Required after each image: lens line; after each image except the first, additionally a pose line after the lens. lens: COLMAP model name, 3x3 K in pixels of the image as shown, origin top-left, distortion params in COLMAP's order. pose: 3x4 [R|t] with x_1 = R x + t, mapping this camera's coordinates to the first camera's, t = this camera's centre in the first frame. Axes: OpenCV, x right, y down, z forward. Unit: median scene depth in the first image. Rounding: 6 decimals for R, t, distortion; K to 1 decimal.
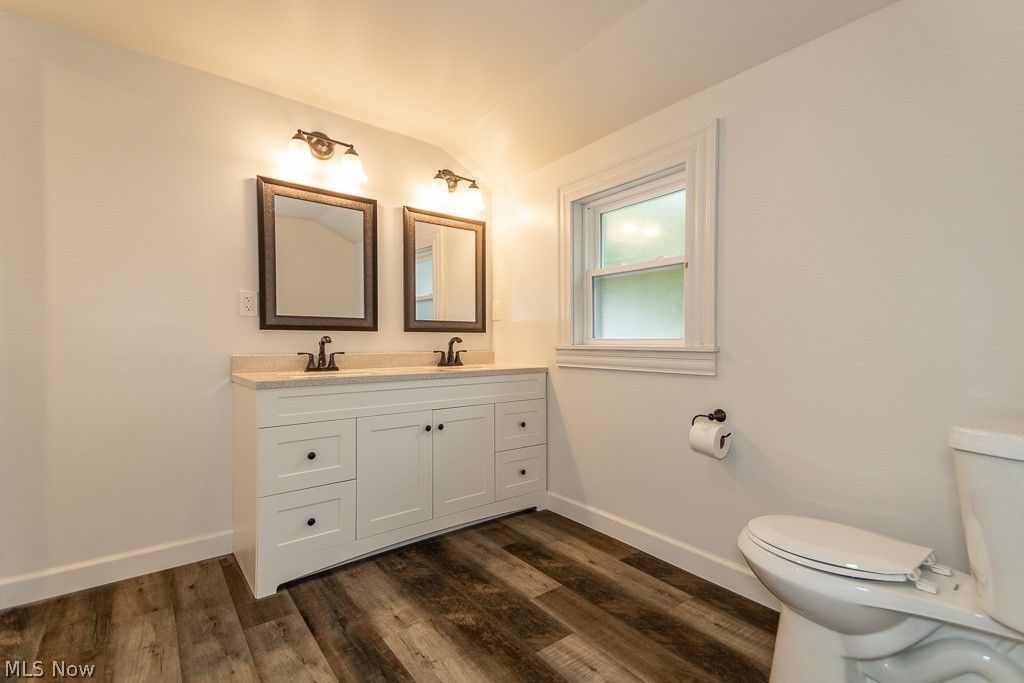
lens RADIAL K [[465.8, 0, 516.0], [0, 465.8, 342.7], [0, 0, 1]] dist [0.031895, -0.000734]
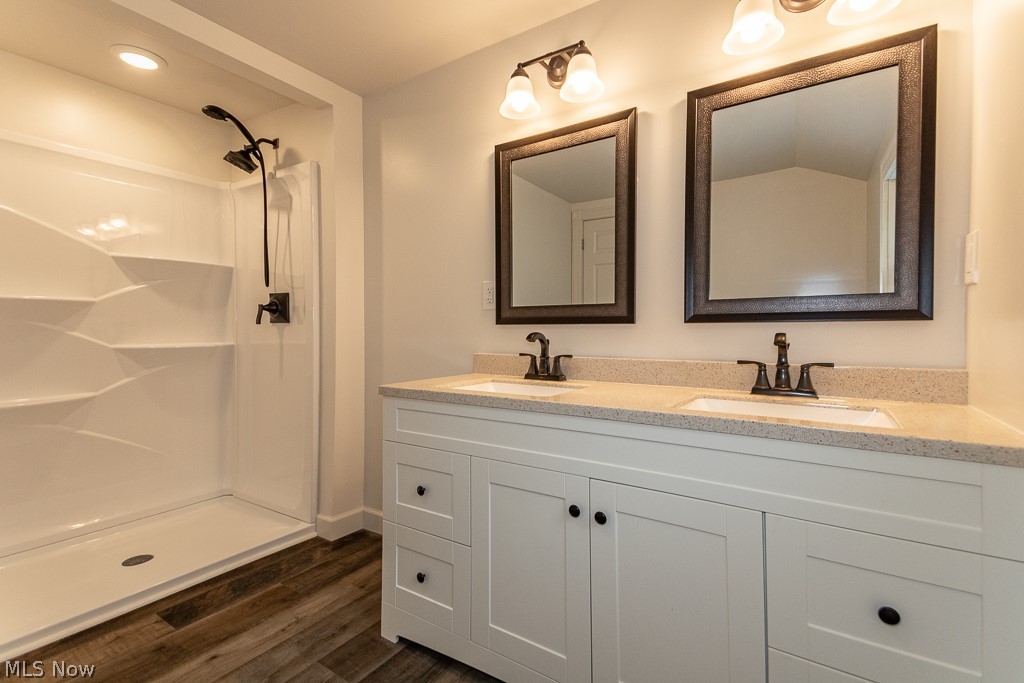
lens RADIAL K [[465.8, 0, 512.6], [0, 465.8, 340.0], [0, 0, 1]] dist [0.031895, -0.000734]
pose [[0.313843, 0.014510, -0.949364, 0.244828], [-0.006257, 0.999893, 0.013214, -0.009743], [0.949454, 0.001793, 0.313901, 0.685180]]
